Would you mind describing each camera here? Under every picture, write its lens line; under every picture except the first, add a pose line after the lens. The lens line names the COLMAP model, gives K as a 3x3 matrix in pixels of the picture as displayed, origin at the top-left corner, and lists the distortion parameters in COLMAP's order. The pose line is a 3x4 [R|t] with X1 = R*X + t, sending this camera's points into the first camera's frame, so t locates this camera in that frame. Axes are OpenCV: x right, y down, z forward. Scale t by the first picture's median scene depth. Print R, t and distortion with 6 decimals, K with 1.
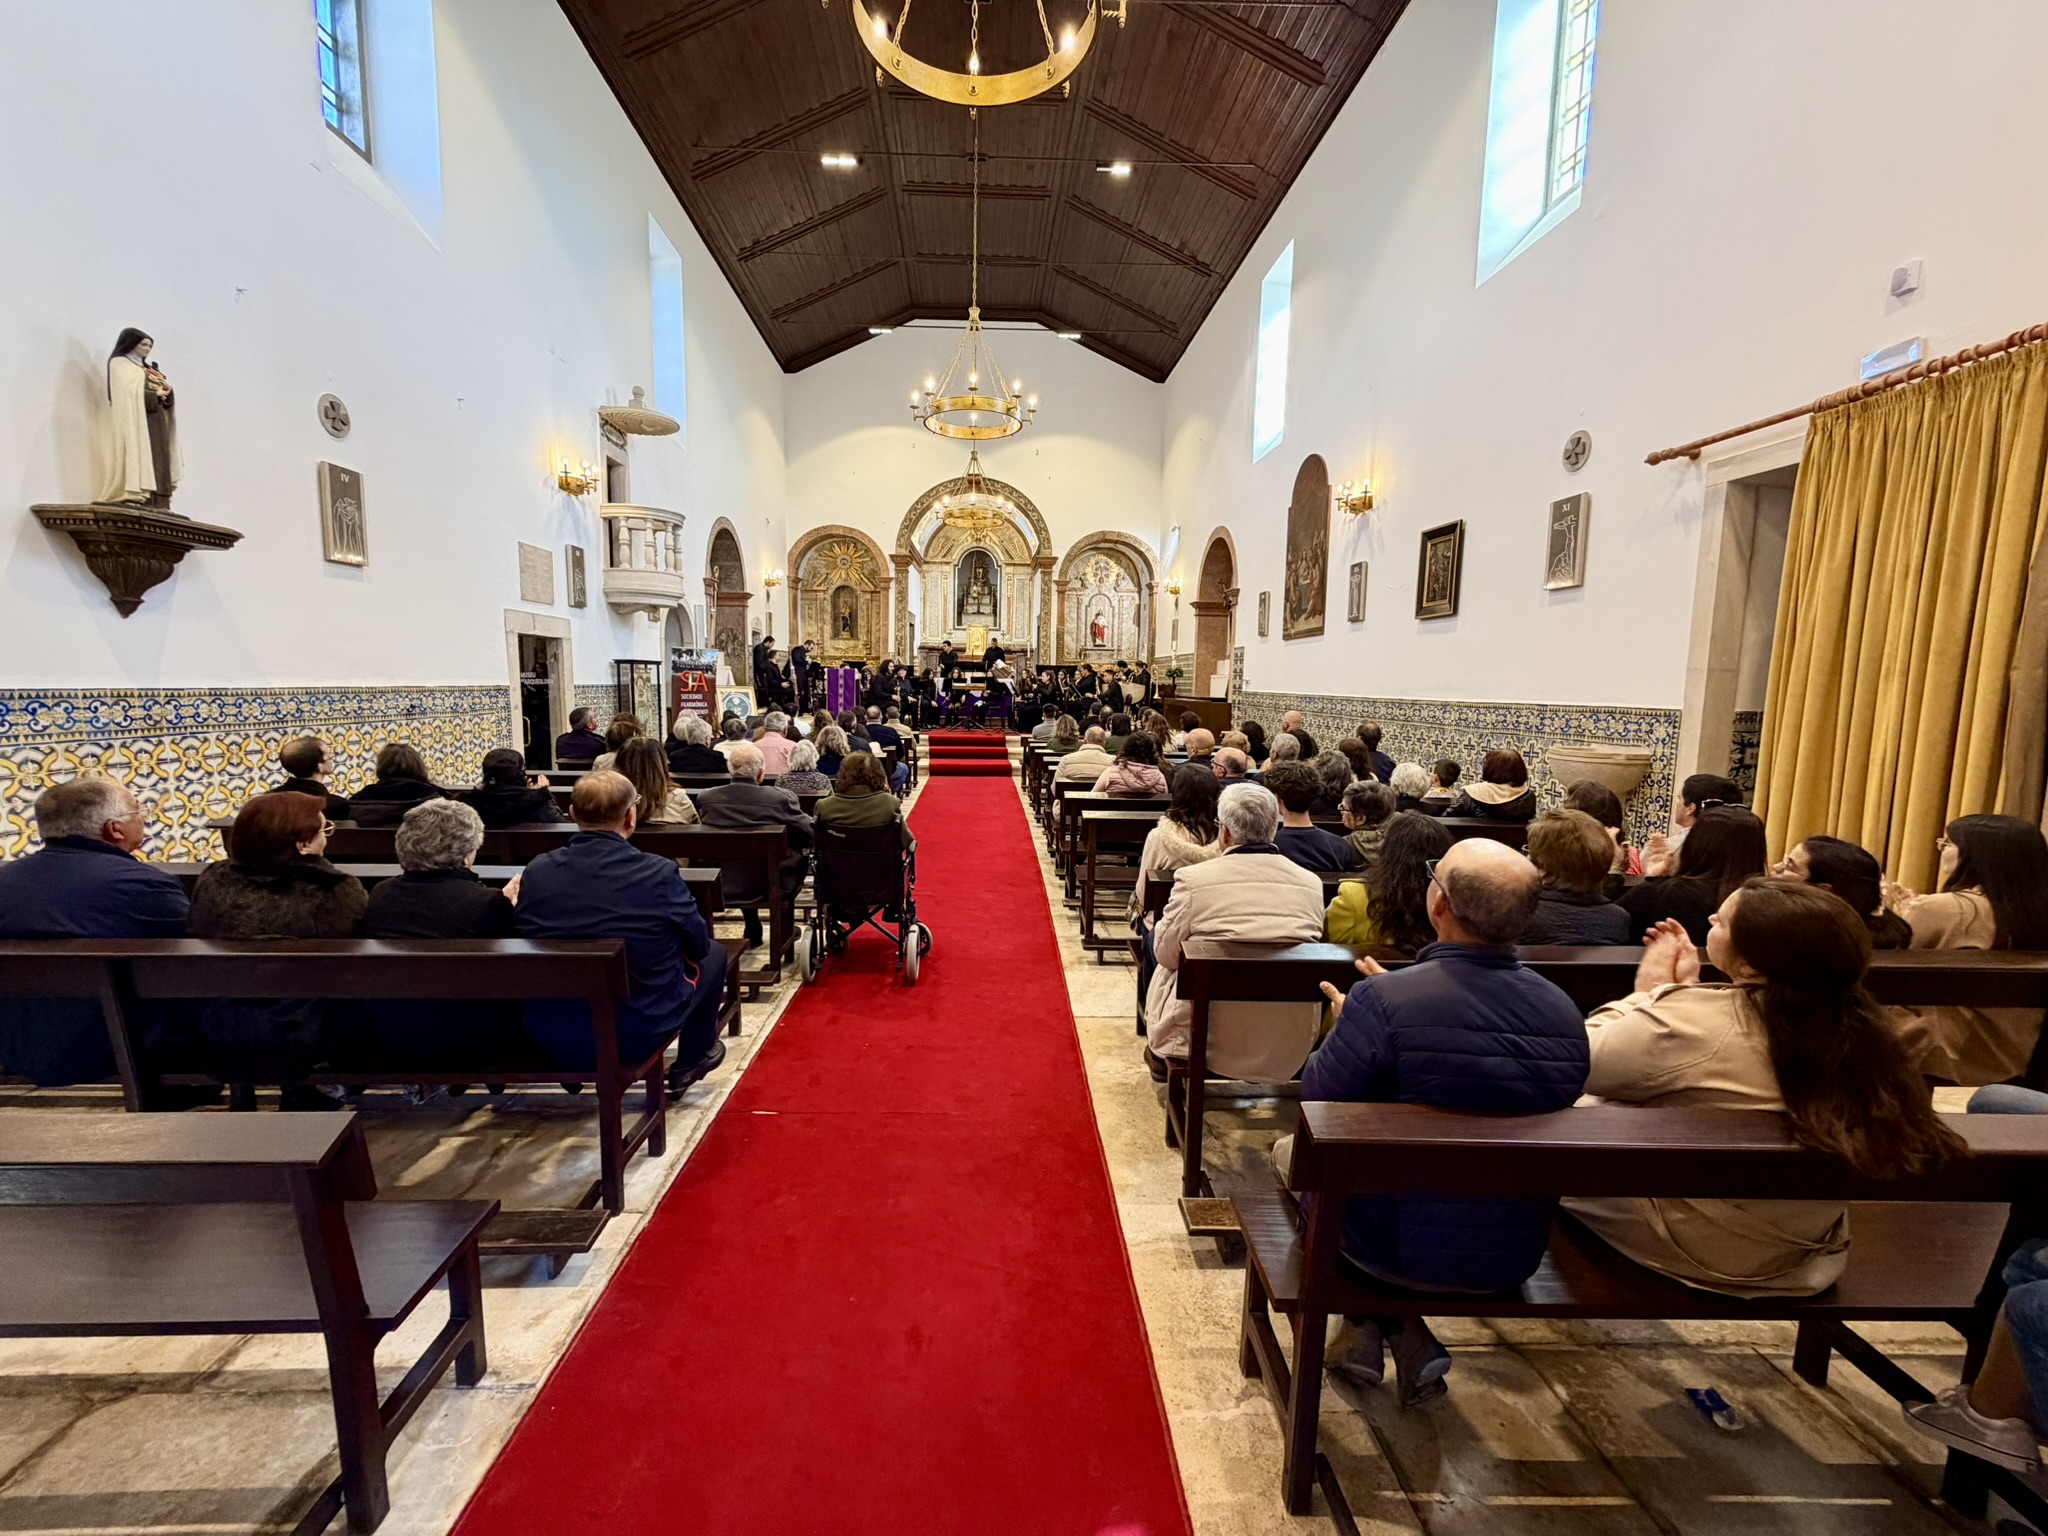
lens RADIAL K [[815.6, 0, 1019.4], [0, 815.6, 765.5], [0, 0, 1]] dist [0.000446, 0.000012]
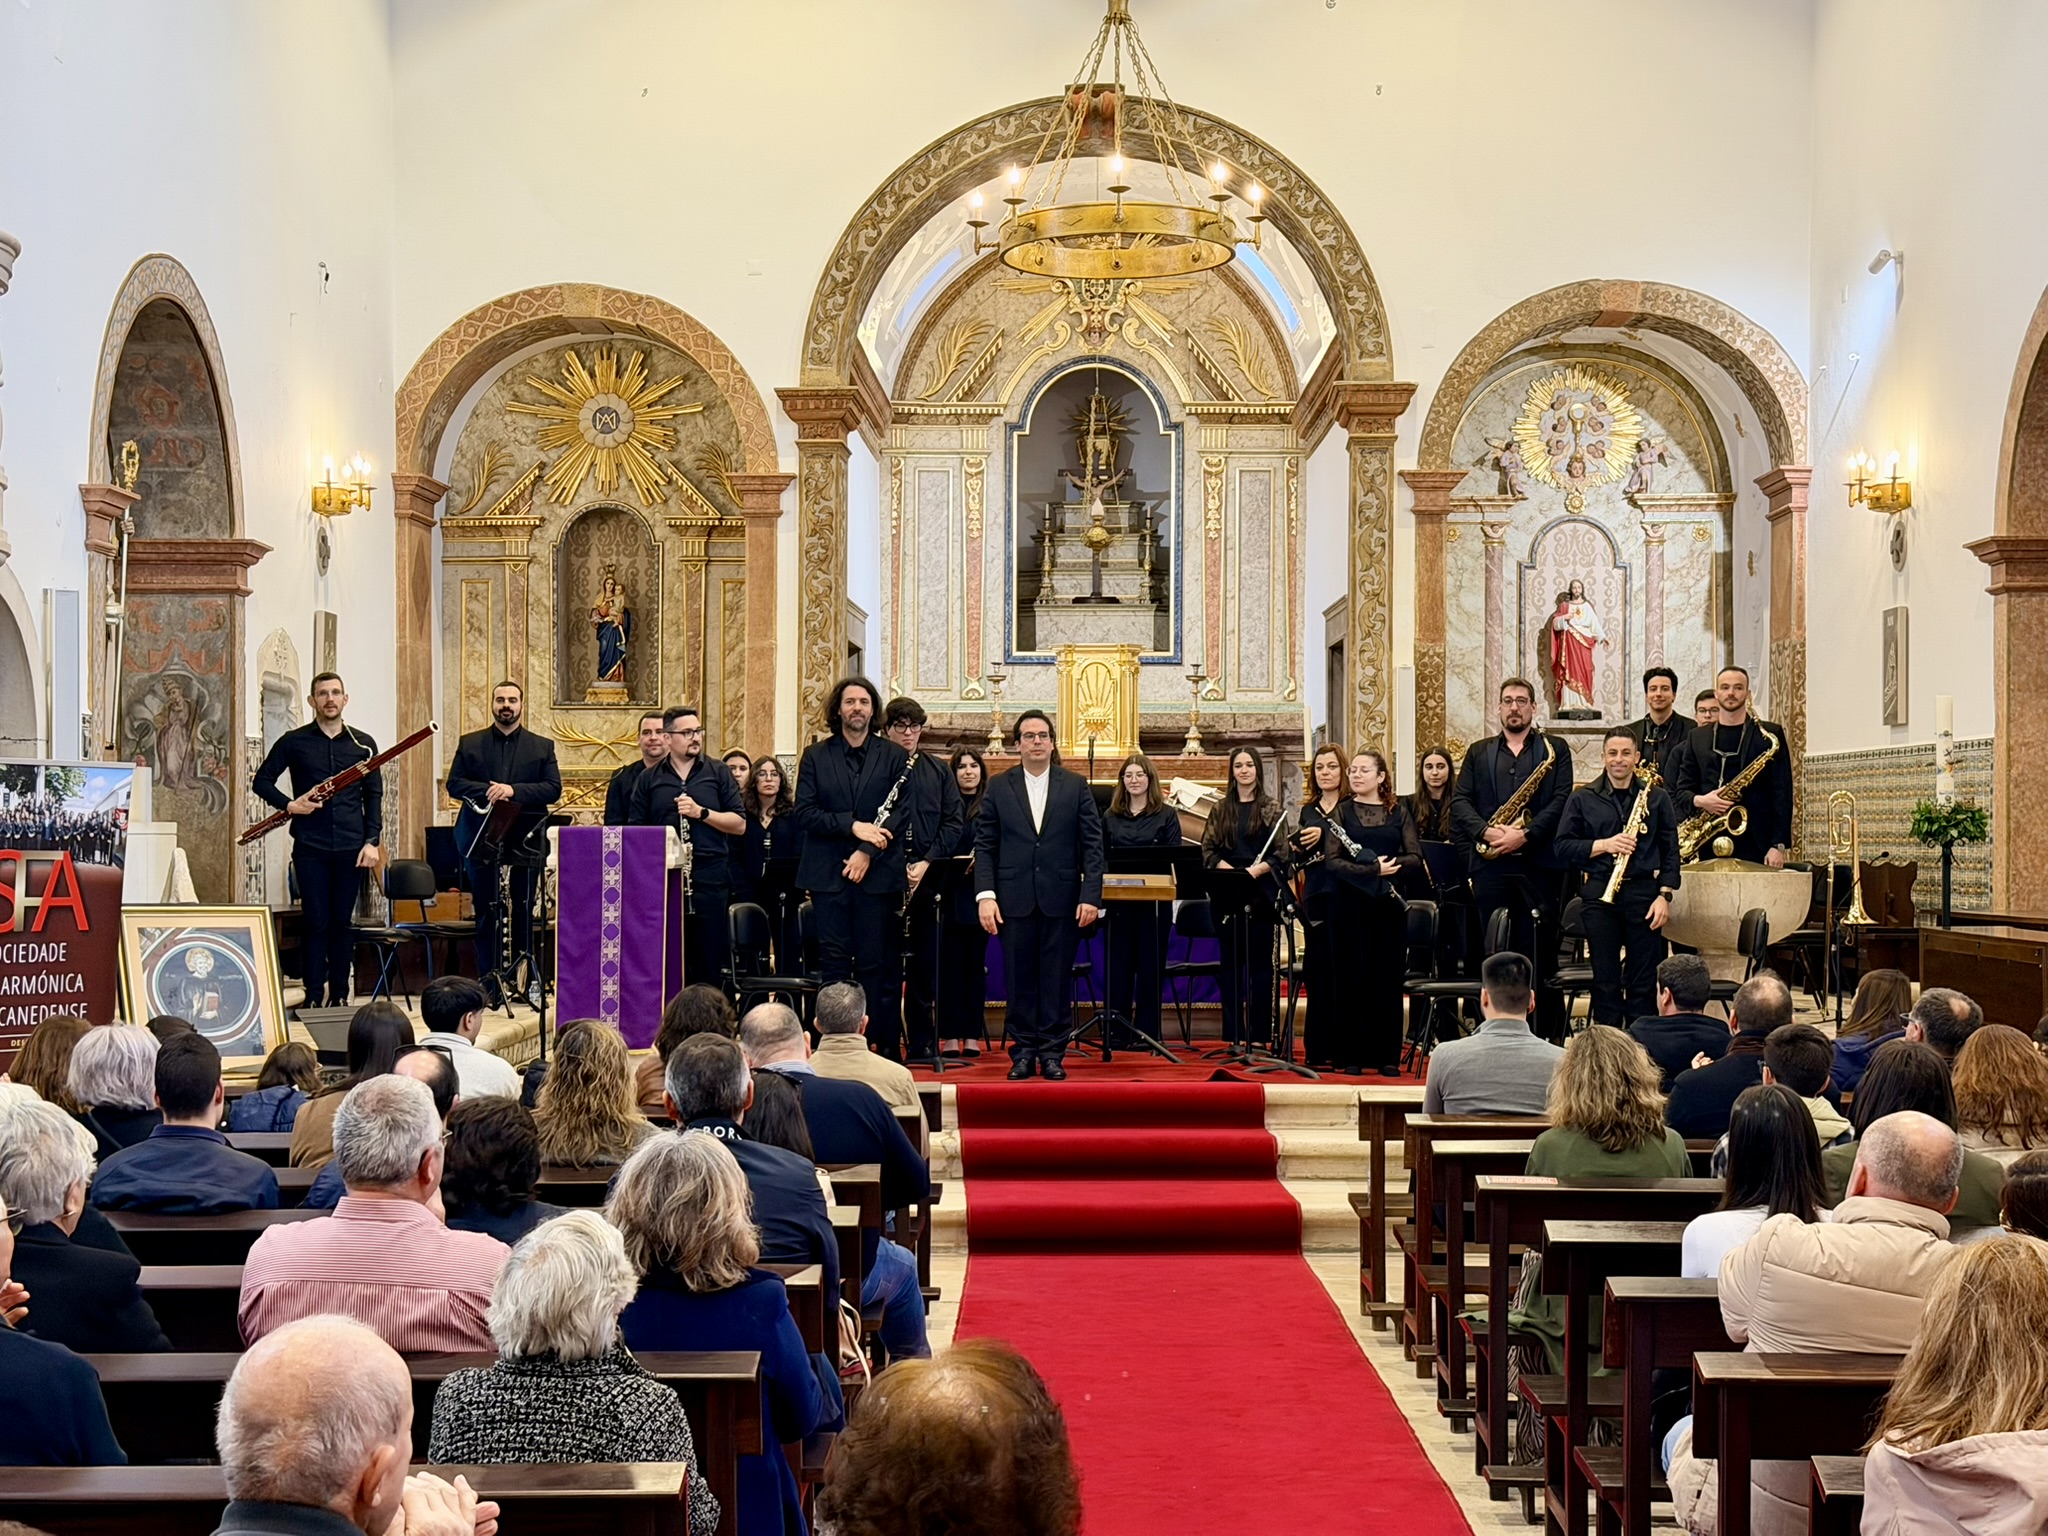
lens RADIAL K [[2961.0, 0, 1051.1], [0, 2961.0, 786.7], [0, 0, 1]] dist [0.157748, -0.172813]
pose [[0.998742, -0.016737, -0.047267, -0.028122], [0.010937, 0.992666, -0.120393, -0.013444], [0.048935, 0.119724, 0.991600, 0.062668]]
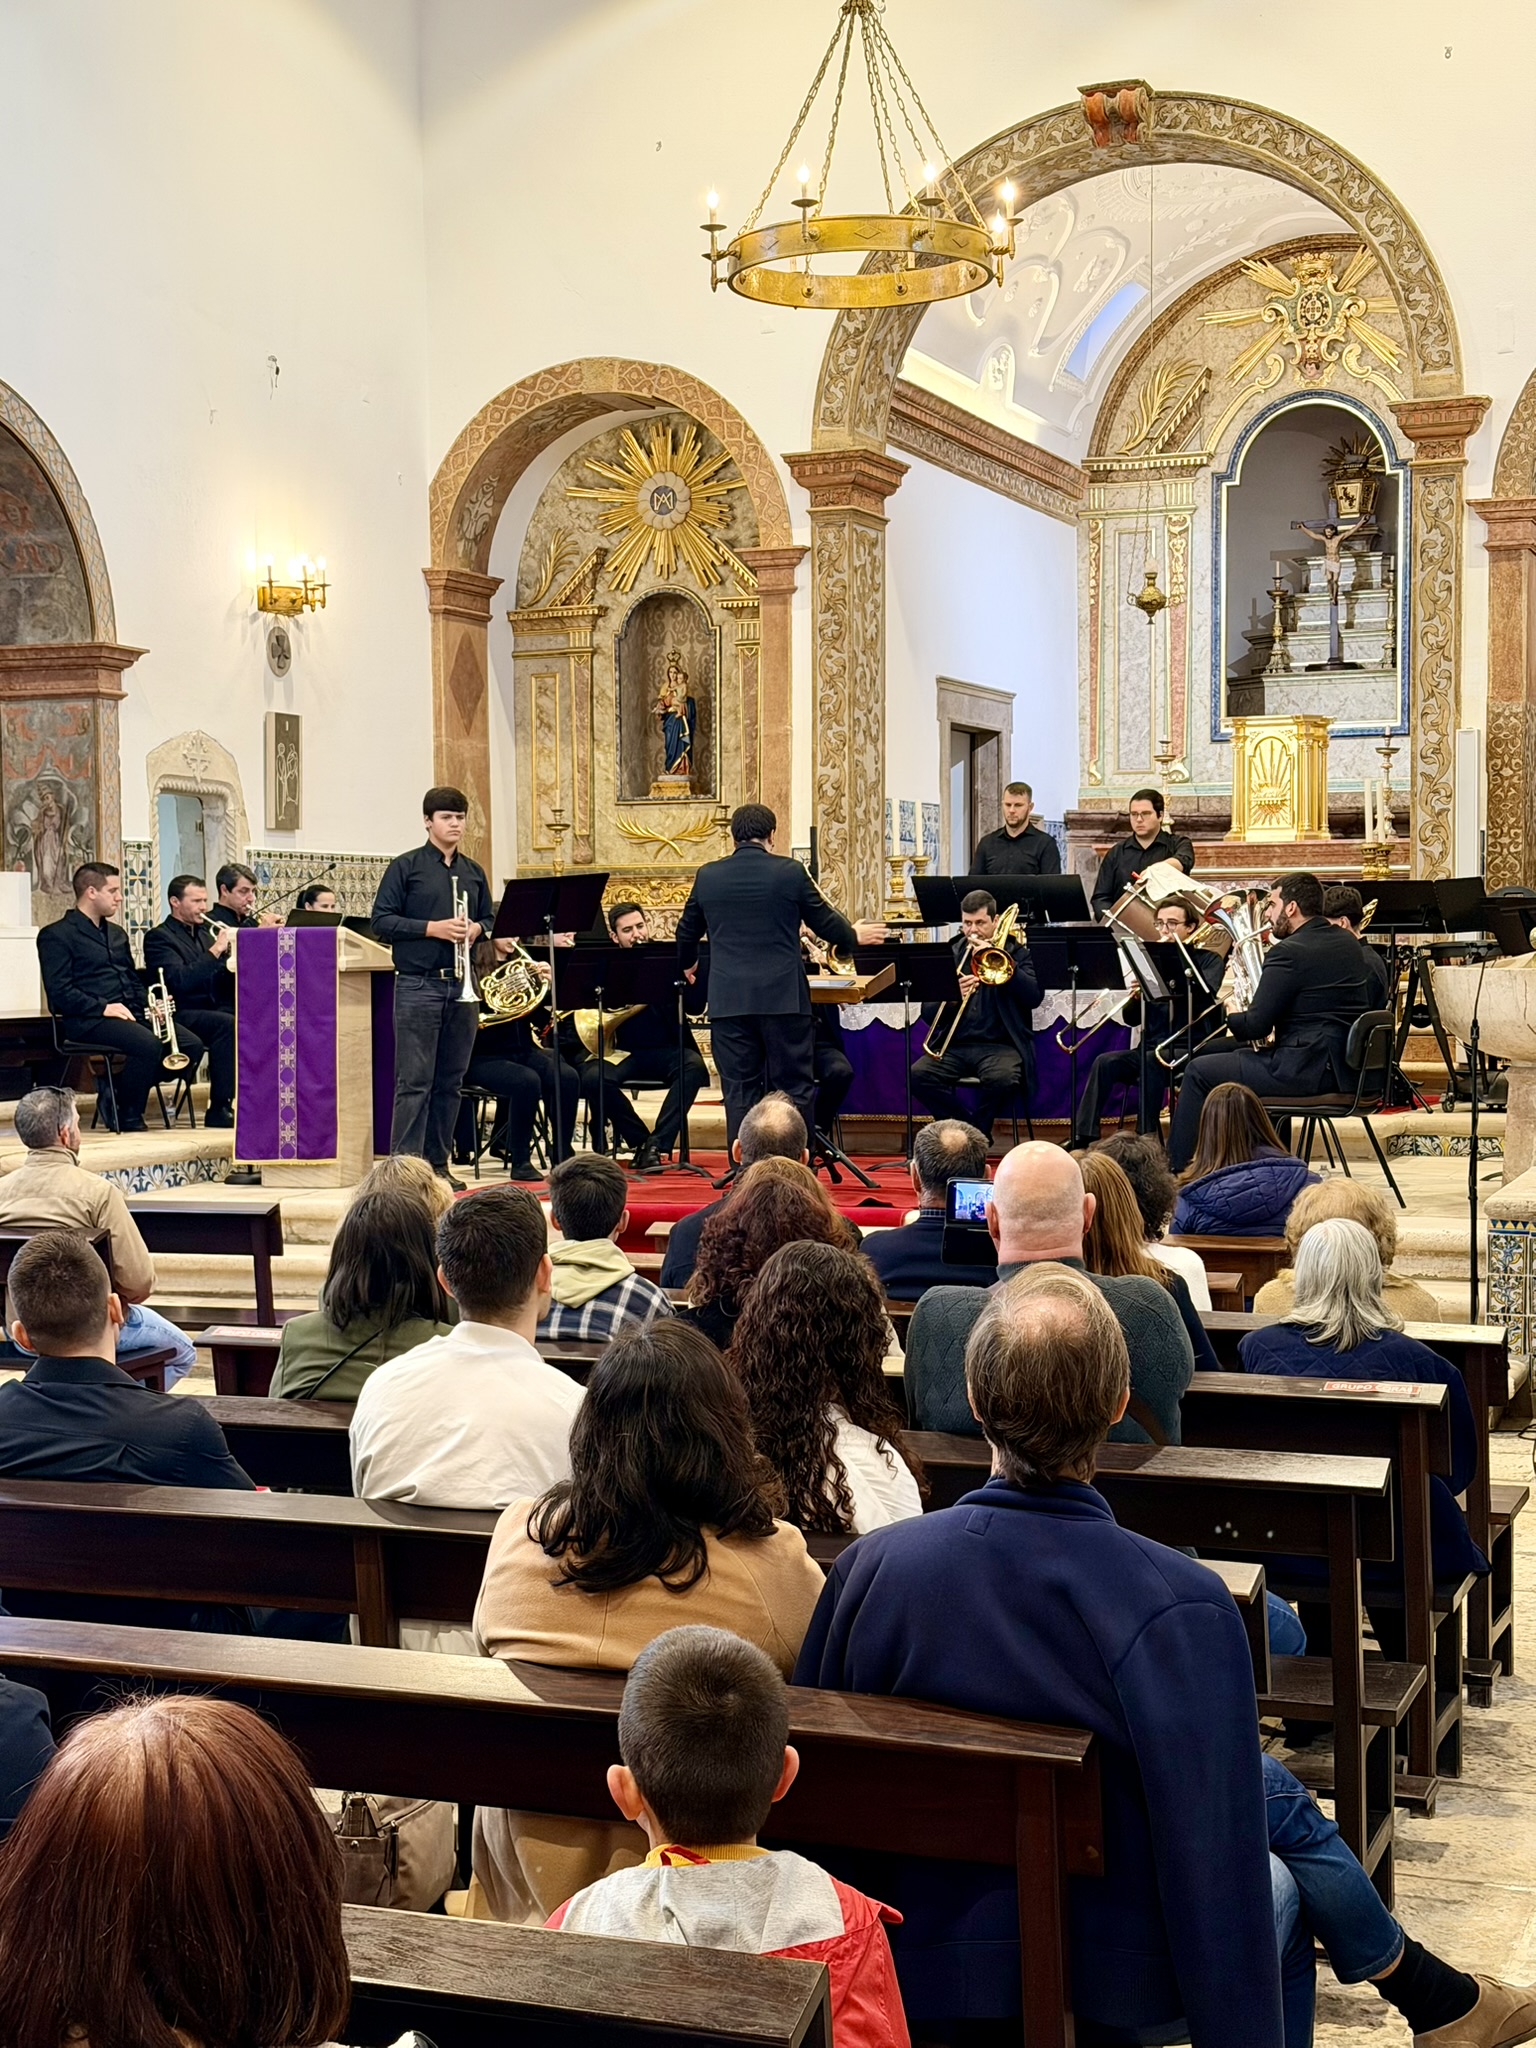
lens RADIAL K [[3053.4, 0, 764.6], [0, 3053.4, 1023.0], [0, 0, 1]] dist [0.154647, -0.159408]
pose [[0.919103, -0.014056, -0.393767, 0.207427], [-0.016429, 0.997127, -0.073943, -0.018739], [0.393675, 0.074430, 0.916231, 0.163353]]
